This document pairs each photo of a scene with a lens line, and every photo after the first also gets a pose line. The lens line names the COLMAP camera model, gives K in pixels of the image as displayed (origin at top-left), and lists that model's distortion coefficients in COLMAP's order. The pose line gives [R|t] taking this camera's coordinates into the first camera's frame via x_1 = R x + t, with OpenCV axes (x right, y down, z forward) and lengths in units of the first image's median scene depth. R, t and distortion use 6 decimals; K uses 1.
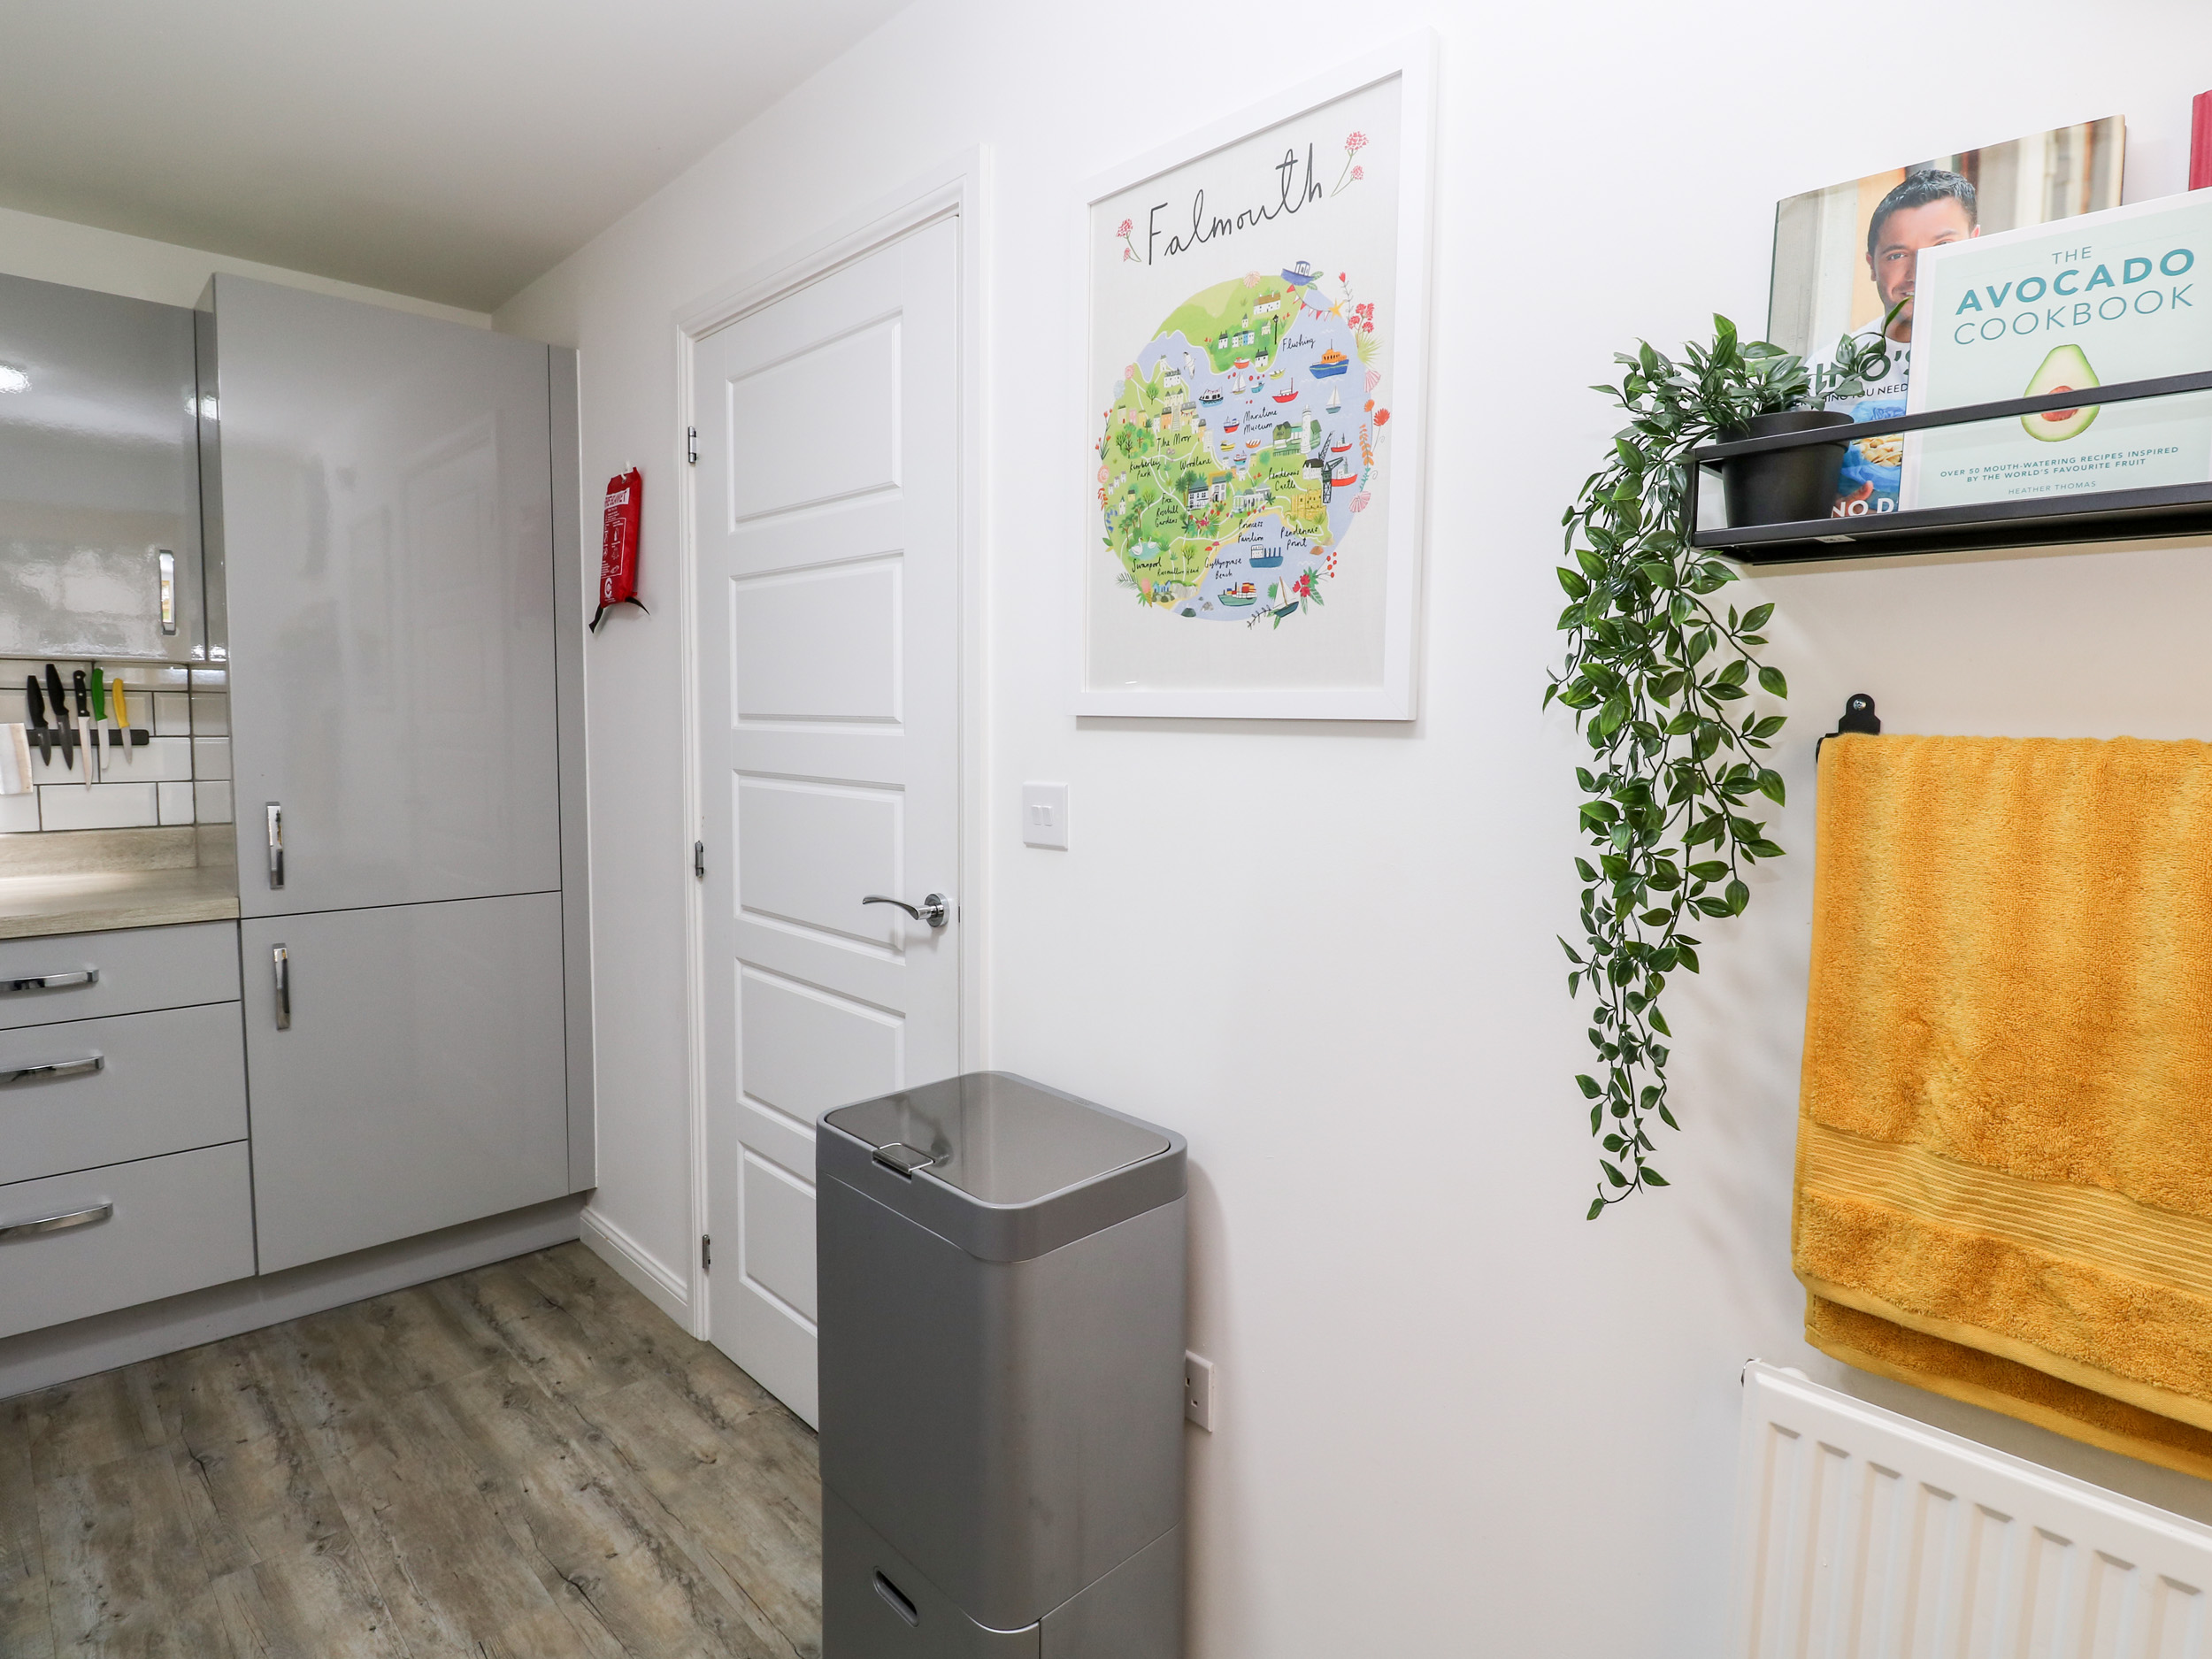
lens RADIAL K [[1204.3, 0, 1137.9], [0, 1204.3, 809.3], [0, 0, 1]] dist [0.002690, -0.015853]
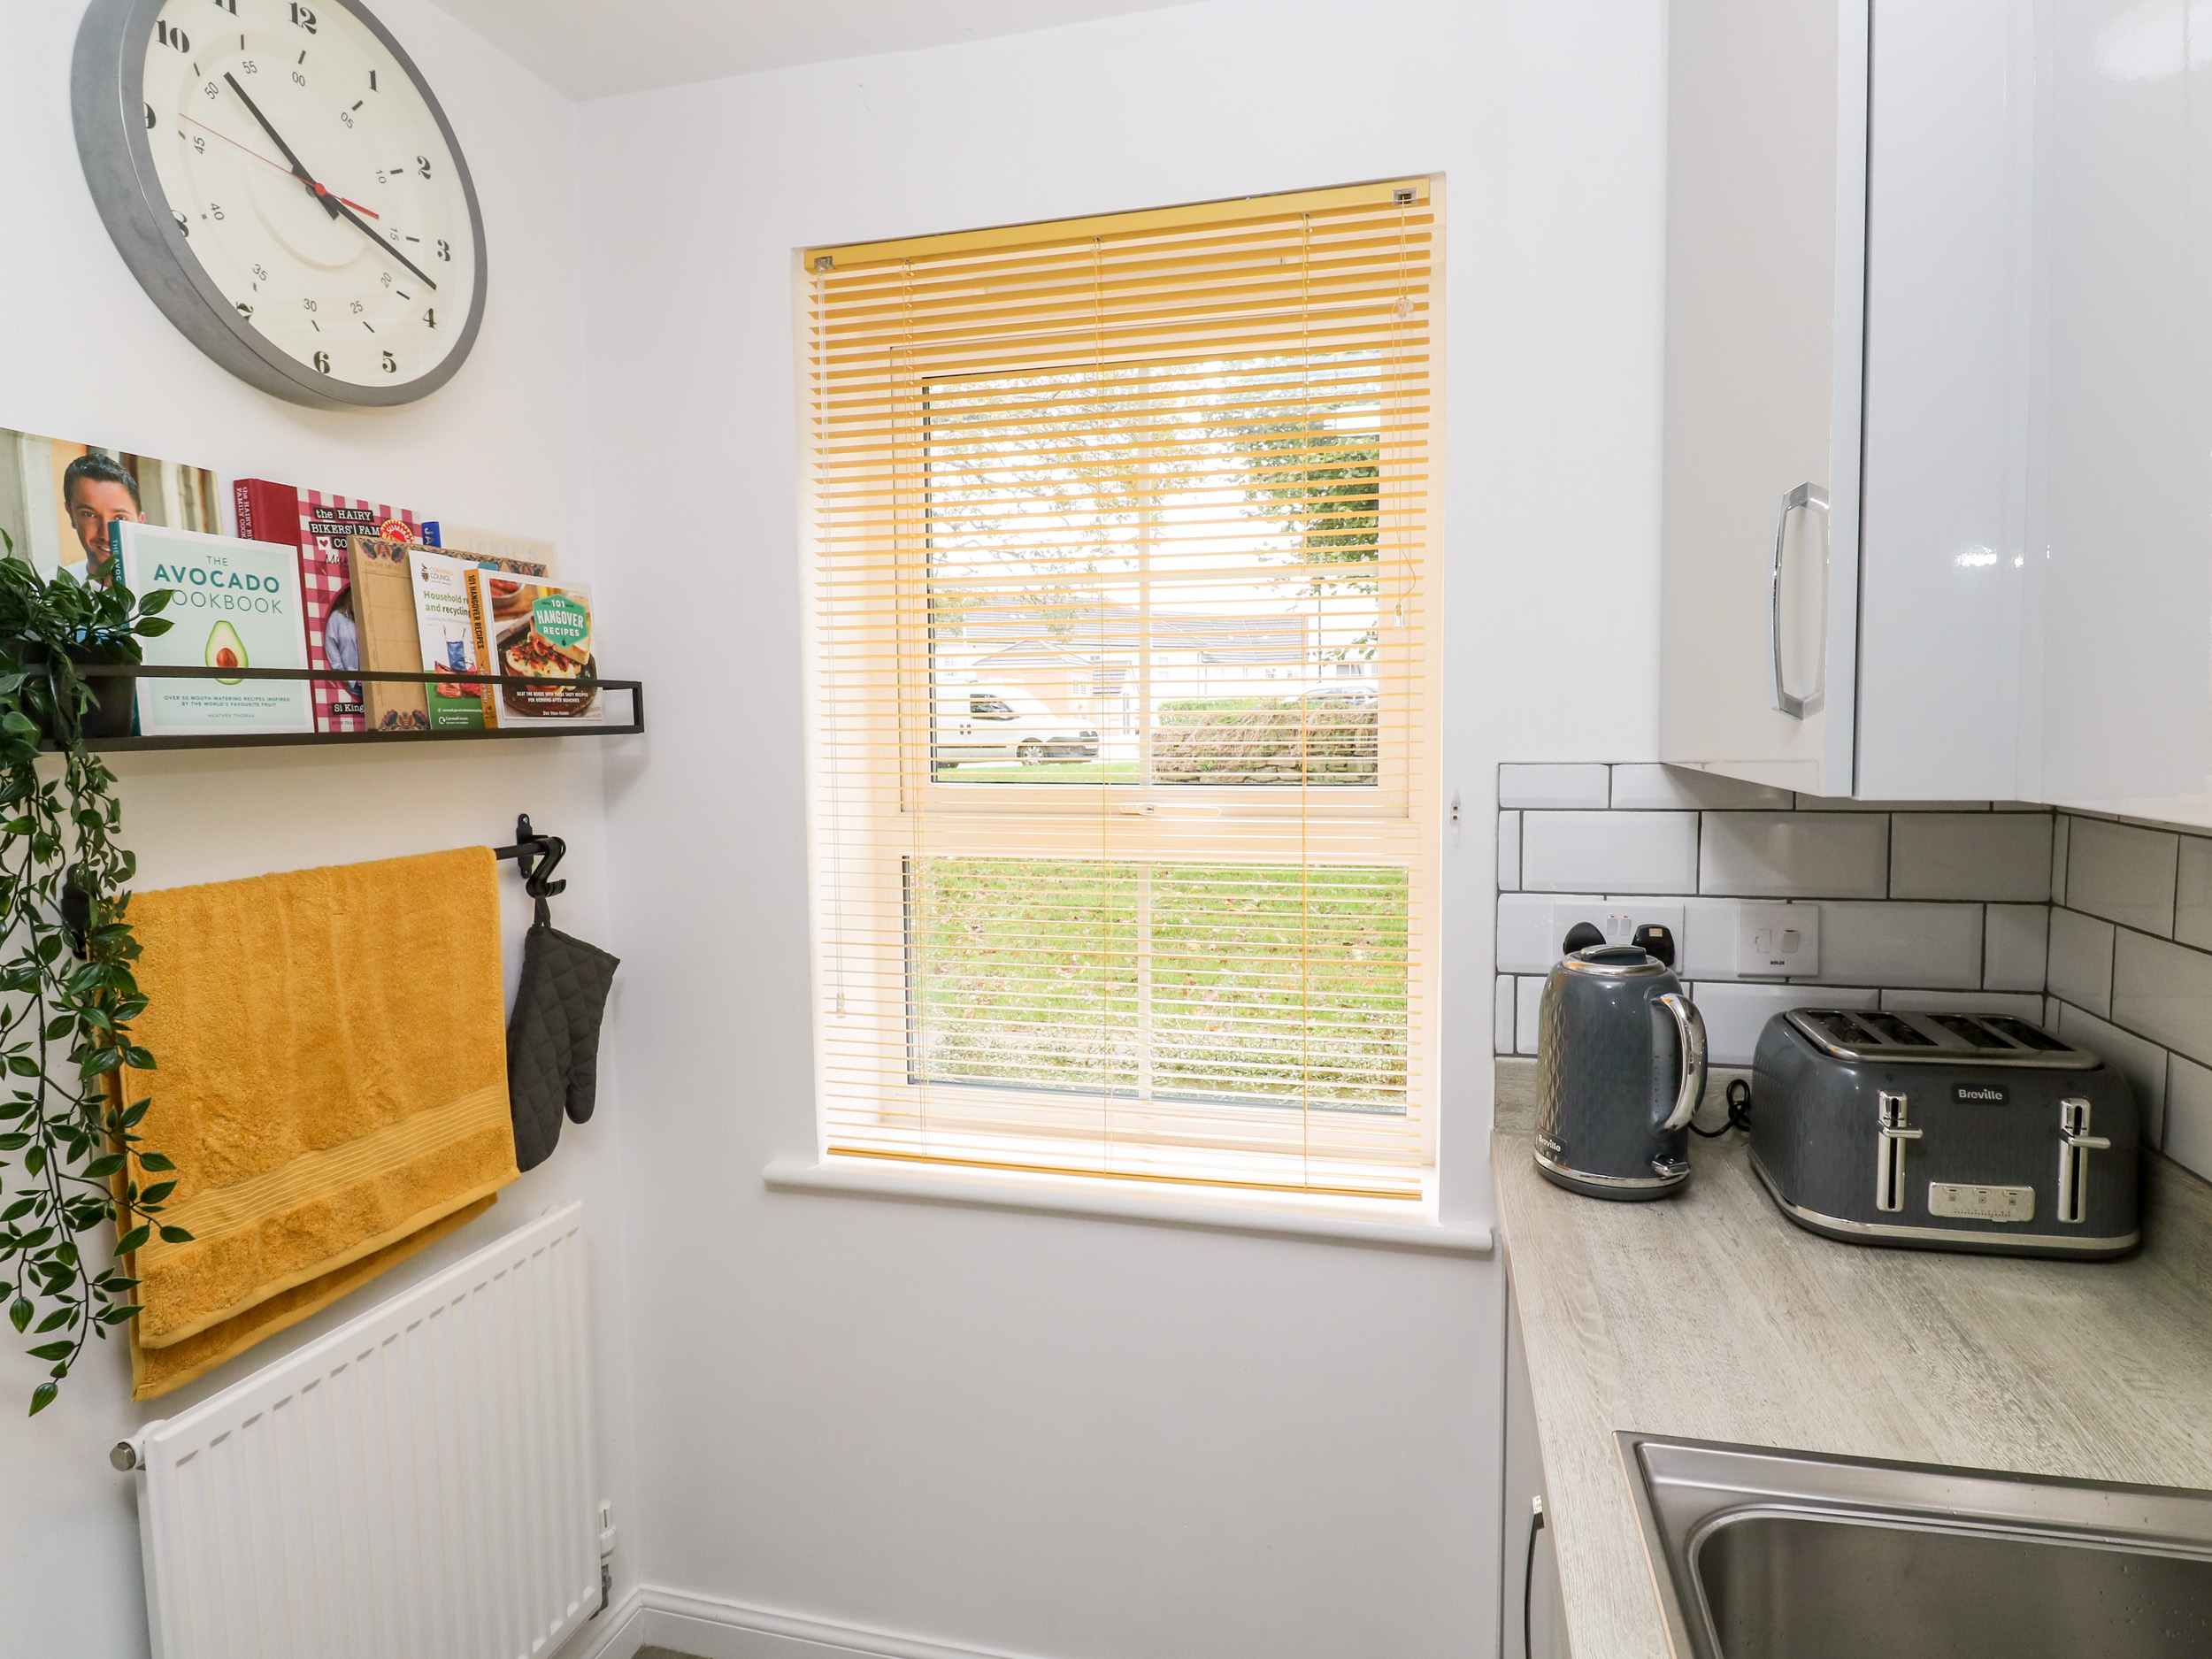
lens RADIAL K [[1204.3, 0, 1137.9], [0, 1204.3, 809.3], [0, 0, 1]] dist [0.002690, -0.015853]
pose [[-0.520171, -0.066746, 0.851450, -0.790379], [0.071964, 0.989971, 0.121568, -0.180893], [-0.851025, 0.124510, -0.510151, 0.583060]]
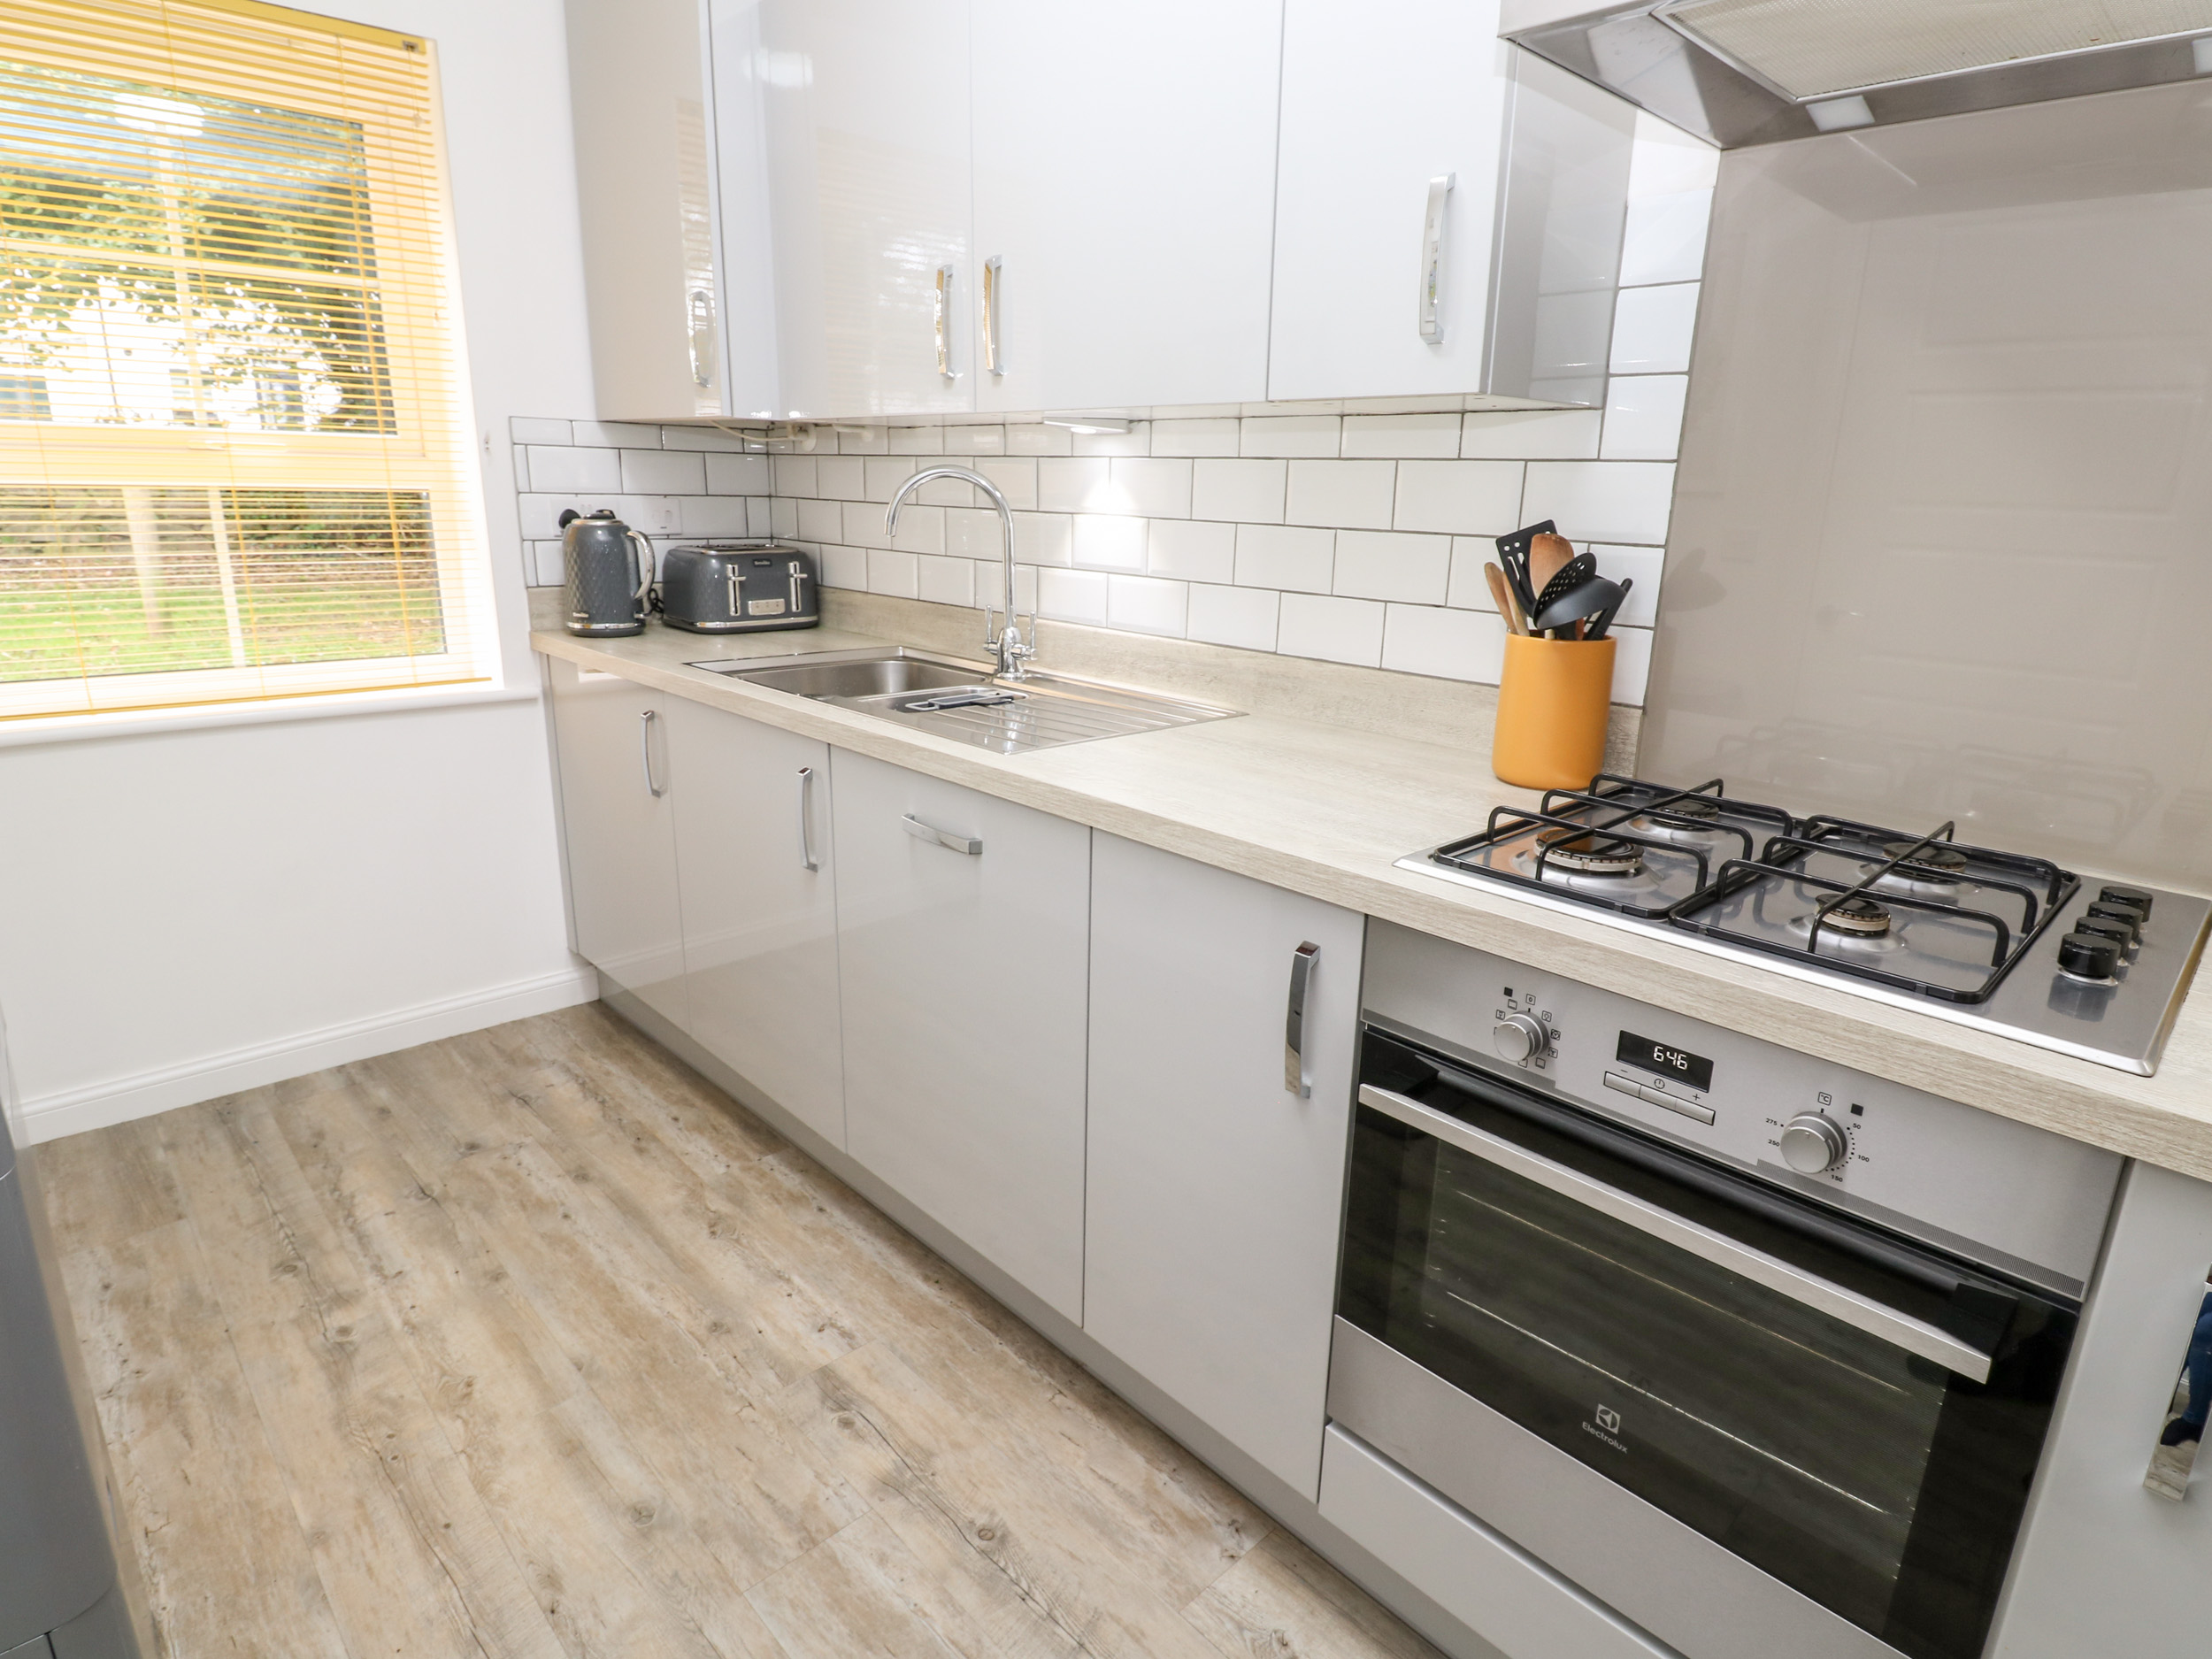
lens RADIAL K [[1204.3, 0, 1137.9], [0, 1204.3, 809.3], [0, 0, 1]] dist [0.002690, -0.015853]
pose [[-0.999105, -0.039640, 0.014774, -1.054767], [-0.032384, 0.941372, 0.335812, -0.153785], [-0.027220, 0.335033, -0.941813, 1.628759]]
